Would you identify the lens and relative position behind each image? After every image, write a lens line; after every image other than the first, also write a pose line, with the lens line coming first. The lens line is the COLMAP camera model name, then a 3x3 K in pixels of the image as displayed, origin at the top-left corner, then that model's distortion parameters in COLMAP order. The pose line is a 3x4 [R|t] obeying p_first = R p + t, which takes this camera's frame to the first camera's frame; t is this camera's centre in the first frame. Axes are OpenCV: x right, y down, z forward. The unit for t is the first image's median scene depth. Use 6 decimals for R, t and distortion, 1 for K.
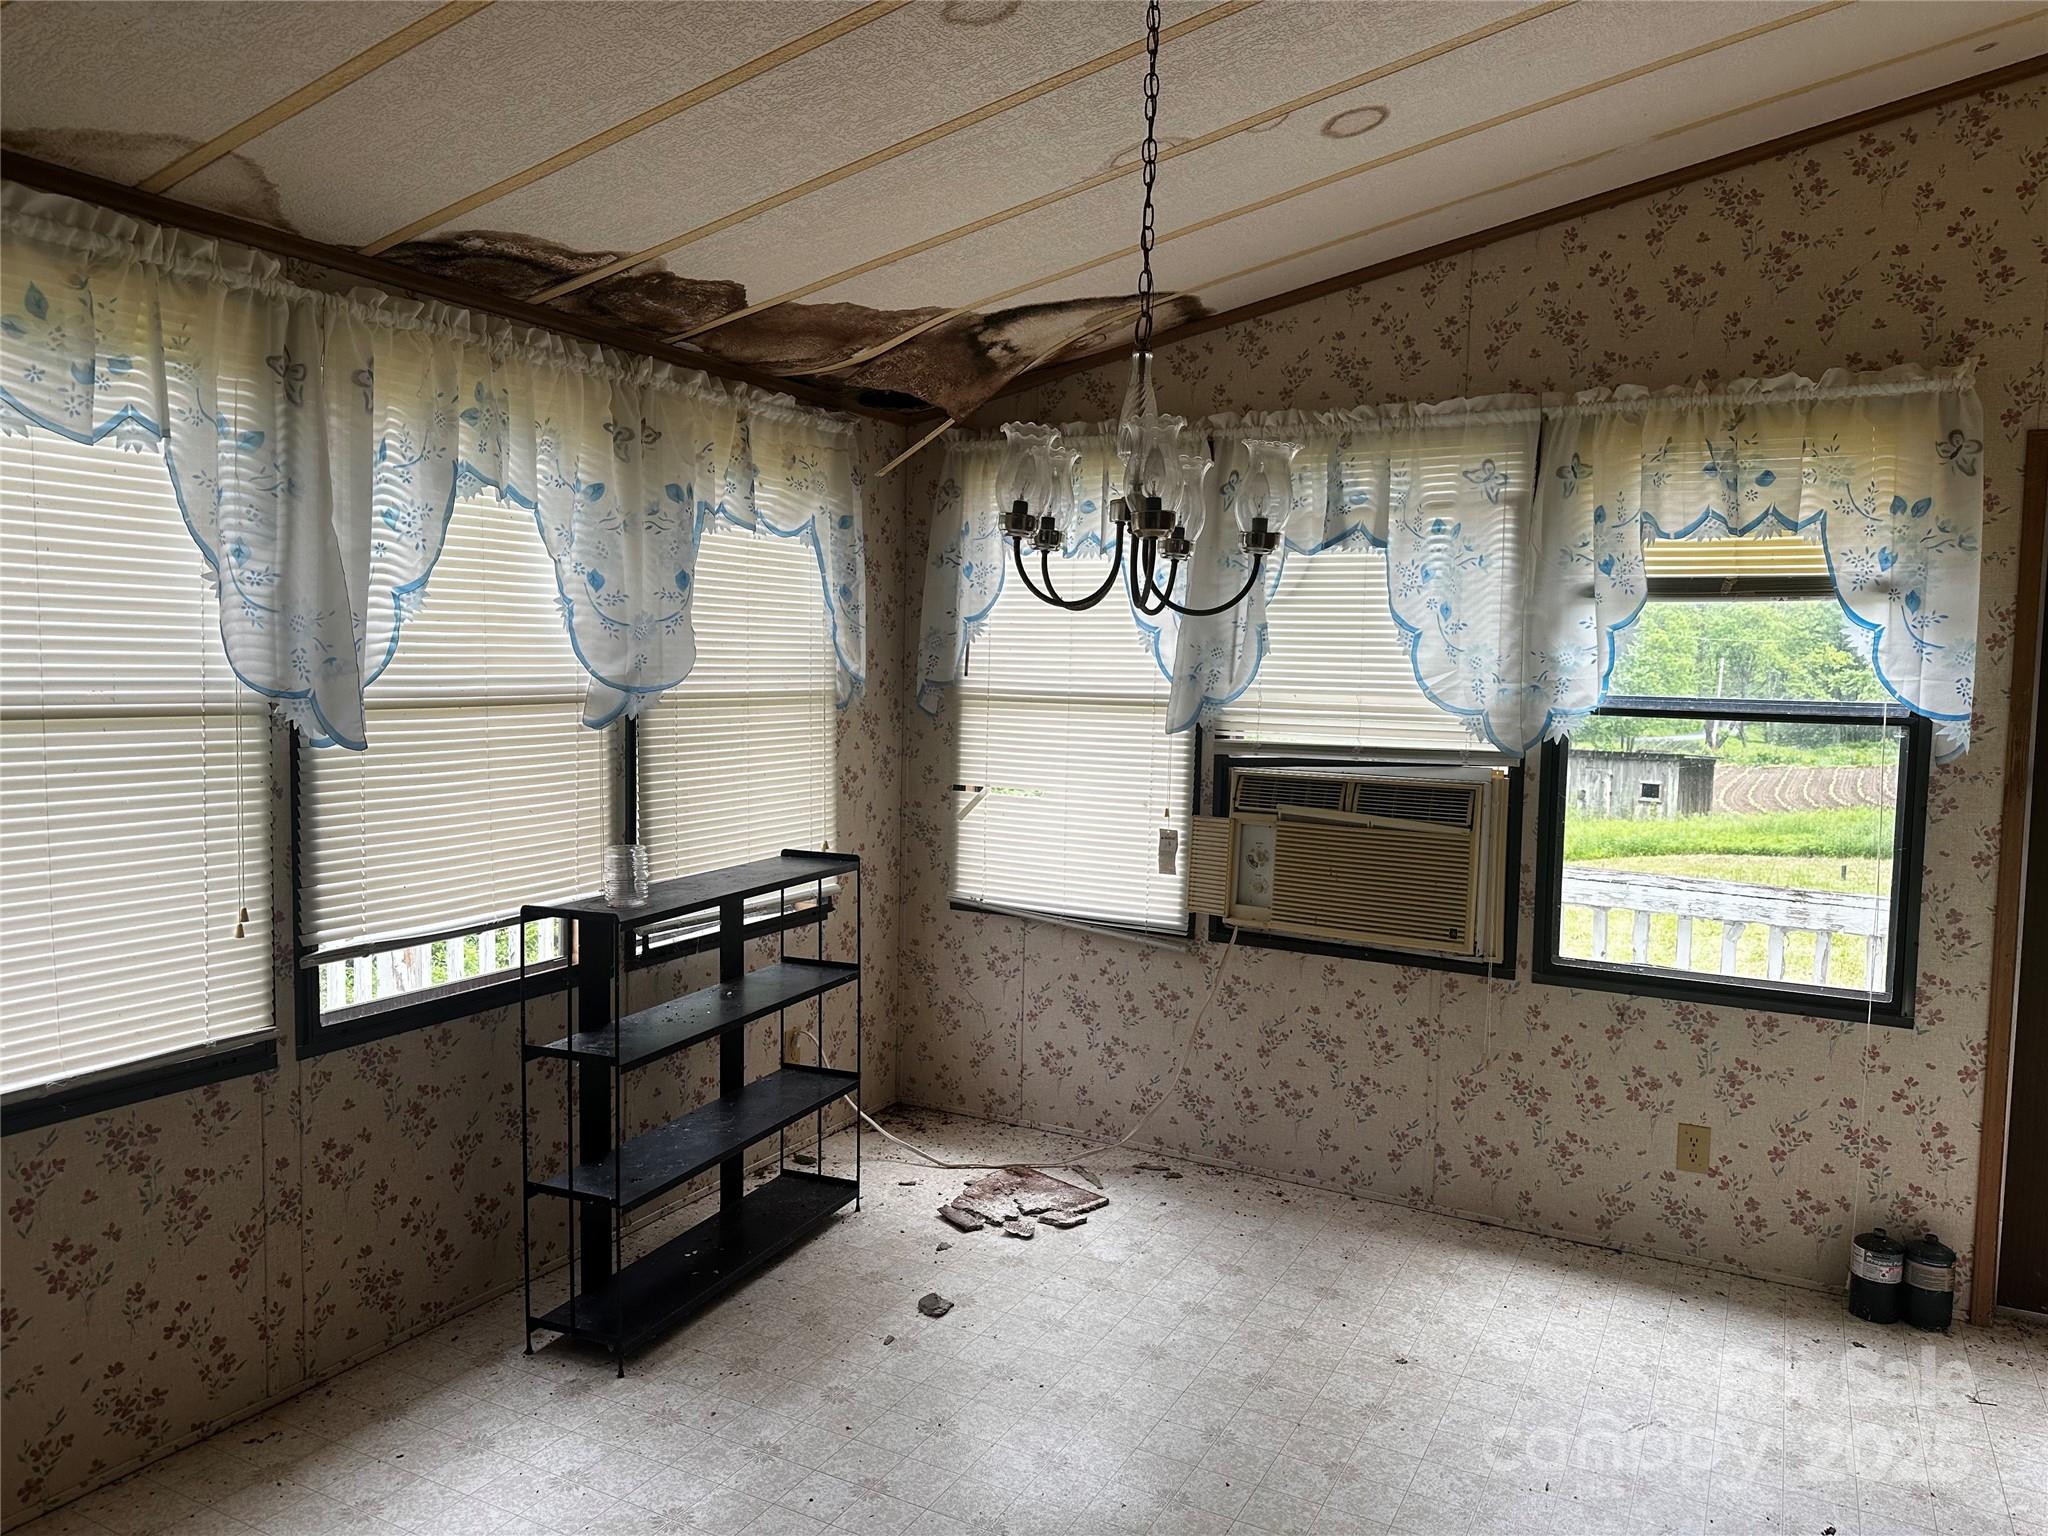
lens RADIAL K [[1530.1, 0, 970.2], [0, 1530.1, 769.6], [0, 0, 1]] dist [0.071123, -0.097357]
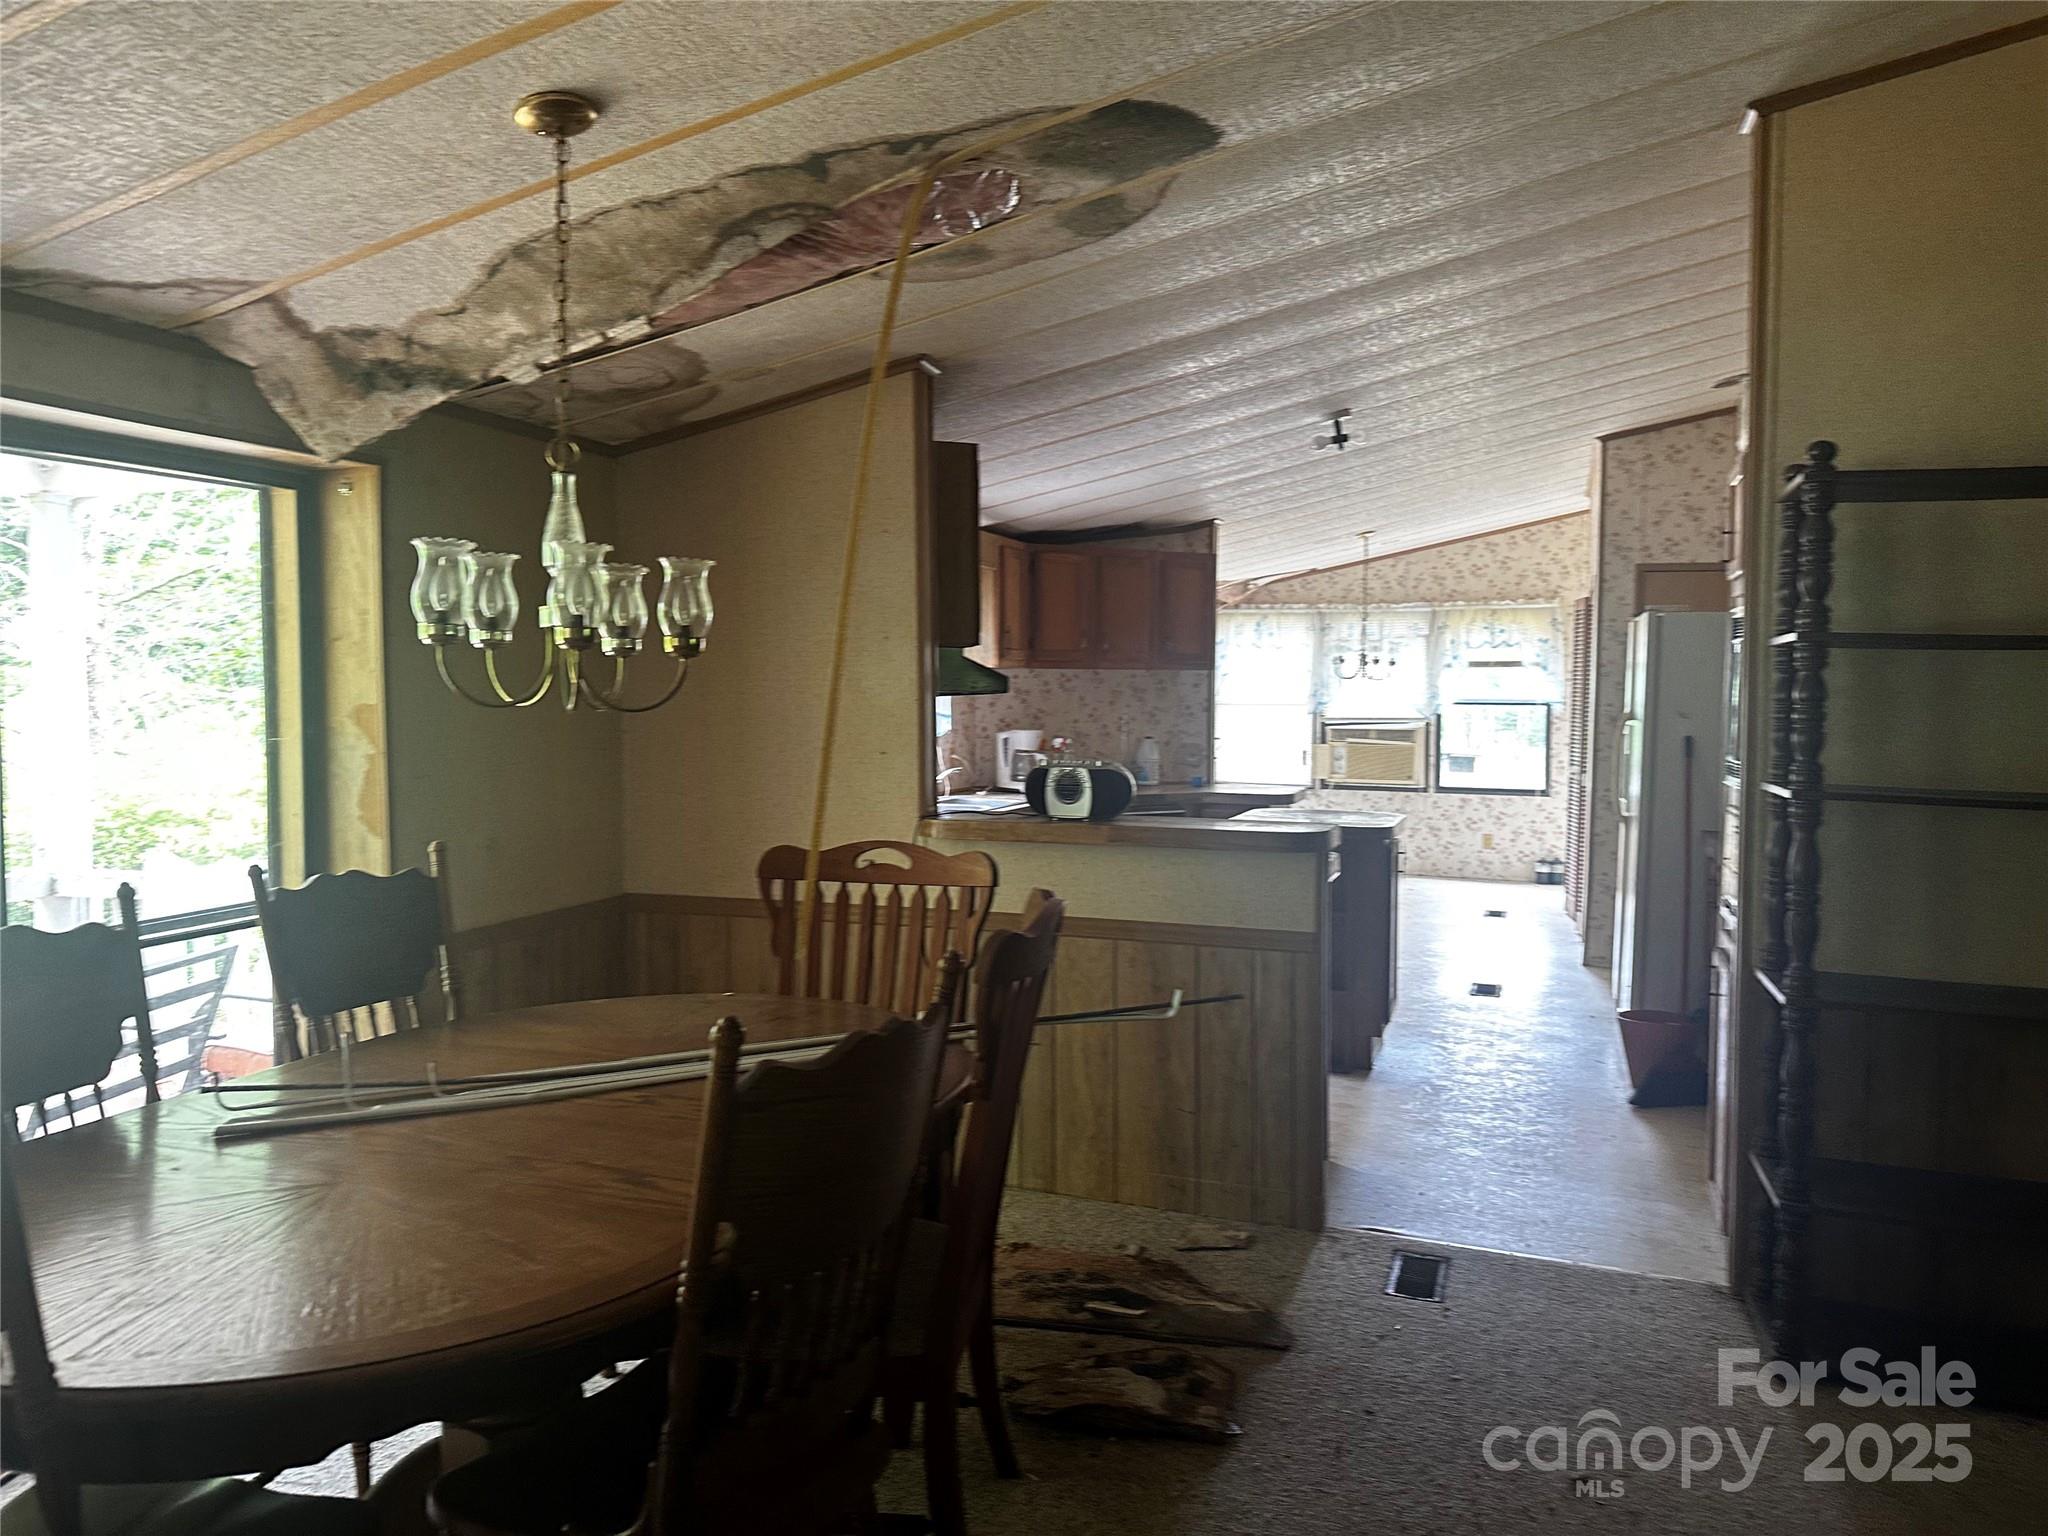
lens RADIAL K [[1406.9, 0, 1014.0], [0, 1406.9, 754.2], [0, 0, 1]] dist [0.158640, -0.305976]
pose [[0.989553, -0.023510, 0.142238, -0.873756], [0.026599, 0.999449, -0.019852, 0.096470], [-0.141693, 0.023428, 0.989633, -1.700997]]
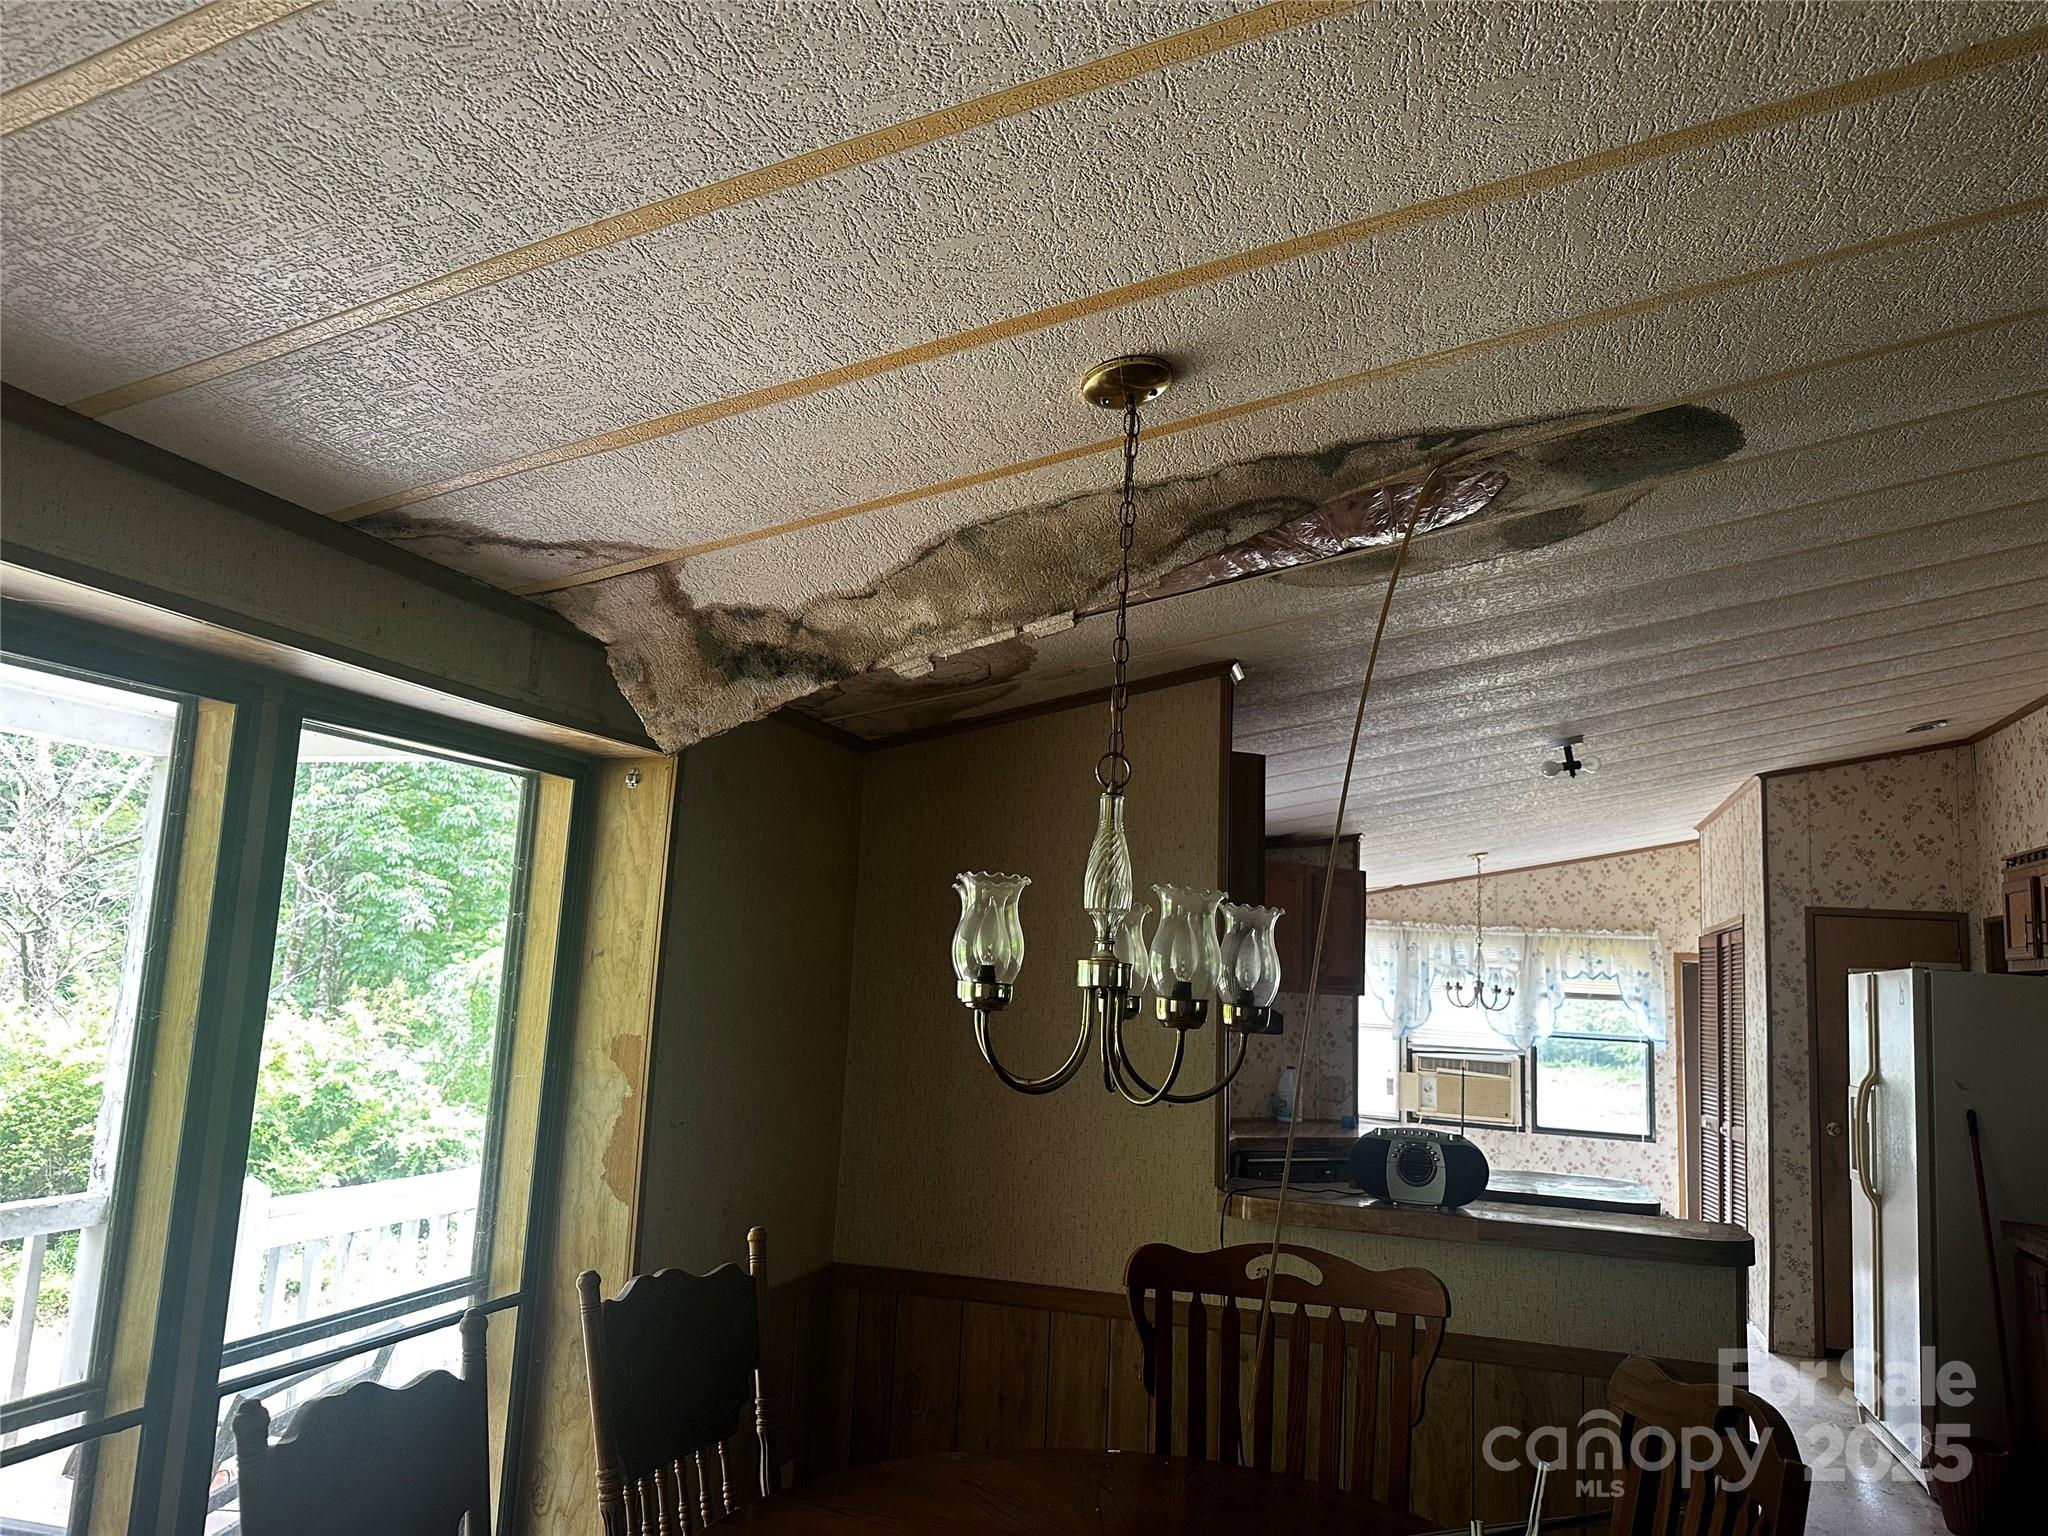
lens RADIAL K [[1418.8, 0, 1020.0], [0, 1418.8, 758.5], [0, 0, 1]] dist [0.126929, -0.230012]
pose [[0.983332, 0.053917, 0.173643, -1.079754], [-0.015166, 0.976015, -0.217172, 0.056010], [-0.181187, 0.210919, 0.960565, -1.547597]]
